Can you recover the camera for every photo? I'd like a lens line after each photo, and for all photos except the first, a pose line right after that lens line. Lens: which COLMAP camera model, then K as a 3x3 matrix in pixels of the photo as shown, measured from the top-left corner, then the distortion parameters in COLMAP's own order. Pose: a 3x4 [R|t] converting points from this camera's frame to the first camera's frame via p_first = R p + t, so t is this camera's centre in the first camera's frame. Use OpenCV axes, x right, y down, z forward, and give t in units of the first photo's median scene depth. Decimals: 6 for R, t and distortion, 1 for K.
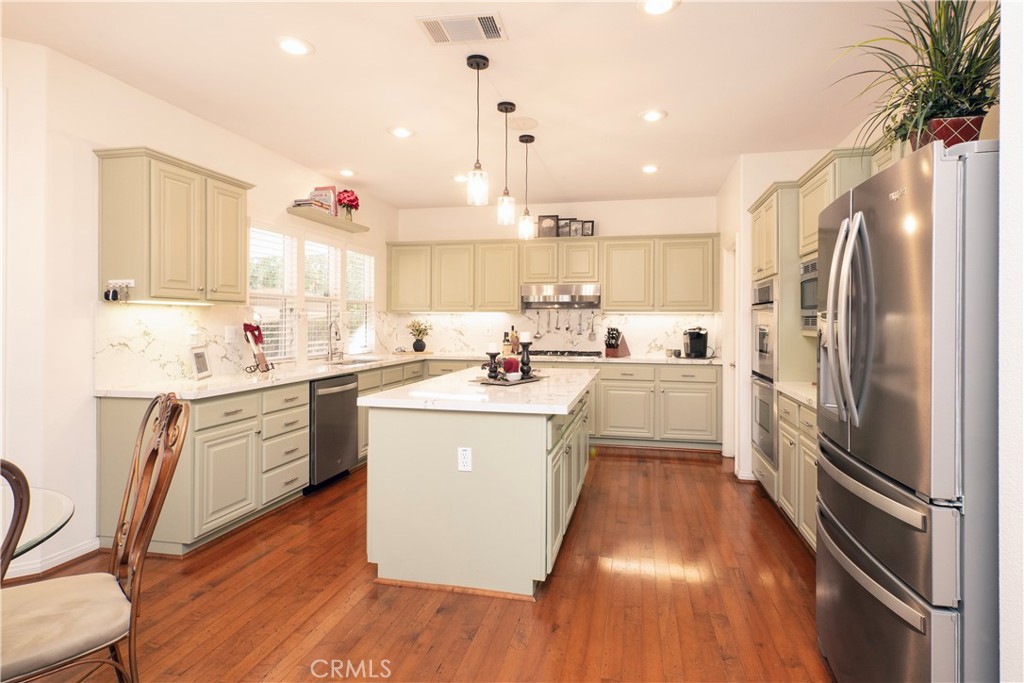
lens RADIAL K [[507.7, 0, 543.4], [0, 507.7, 319.5], [0, 0, 1]] dist [-0.009960, 0.000773]
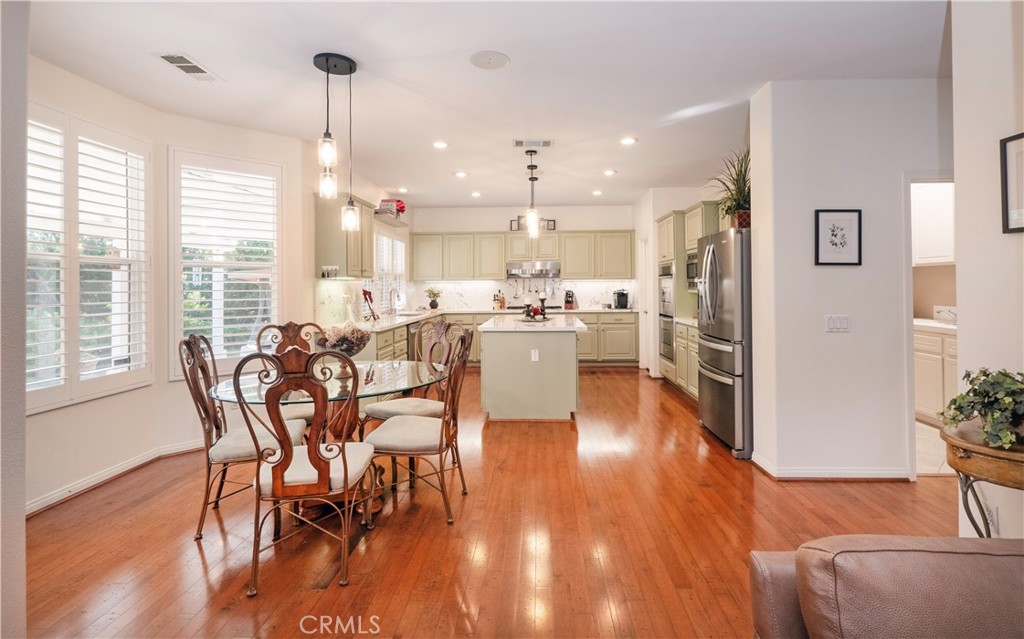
lens RADIAL K [[444.9, 0, 531.0], [0, 444.9, 282.9], [0, 0, 1]] dist [-0.002924, -0.000045]
pose [[0.987731, -0.010536, 0.155811, -0.190229], [0.011018, 0.999937, -0.002231, -0.004233], [-0.155778, 0.003921, 0.987784, -0.321774]]
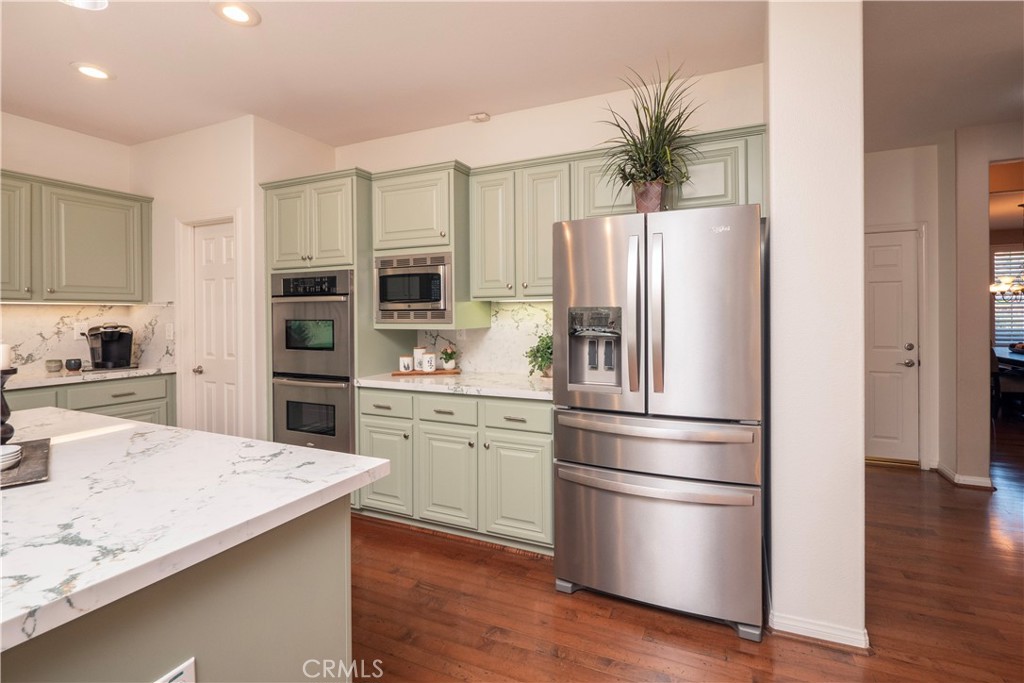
lens RADIAL K [[449.0, 0, 538.0], [0, 449.0, 313.3], [0, 0, 1]] dist [-0.000755, -0.000085]
pose [[0.221984, -0.004217, 0.975041, -0.172084], [0.002315, 0.999990, 0.003798, -0.000985], [-0.975047, 0.001414, 0.221992, 0.287602]]
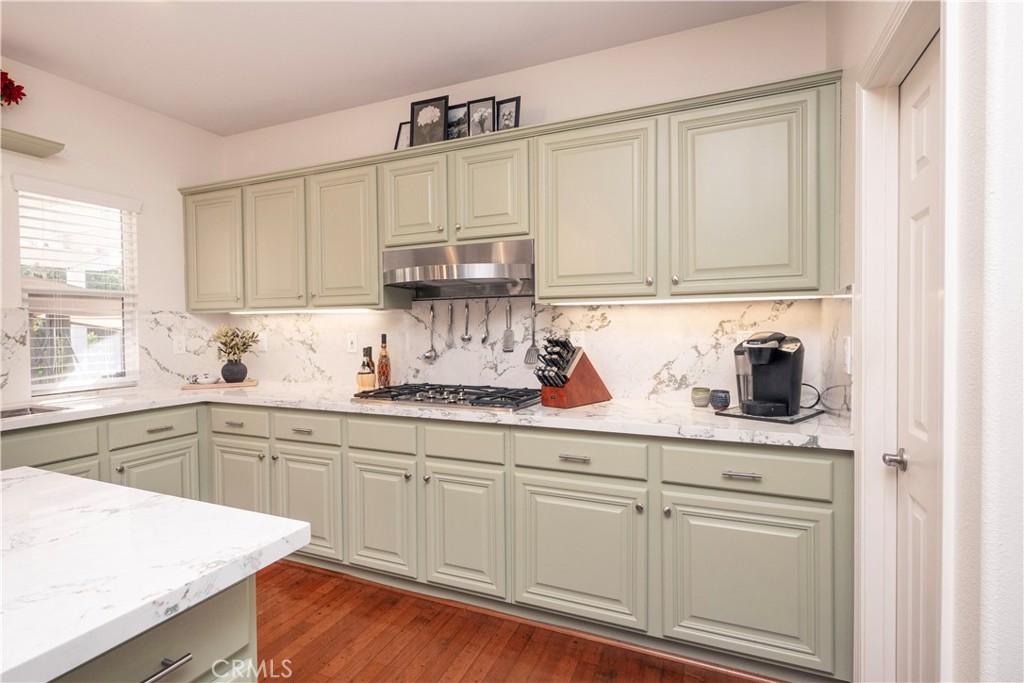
lens RADIAL K [[507.7, 0, 507.6], [0, 507.7, 334.4], [0, 0, 1]] dist [-0.009960, 0.000773]
pose [[0.976910, -0.009619, -0.213437, 0.189314], [0.013770, 0.999744, 0.017968, 0.005685], [0.213209, -0.020492, 0.976792, 0.585747]]
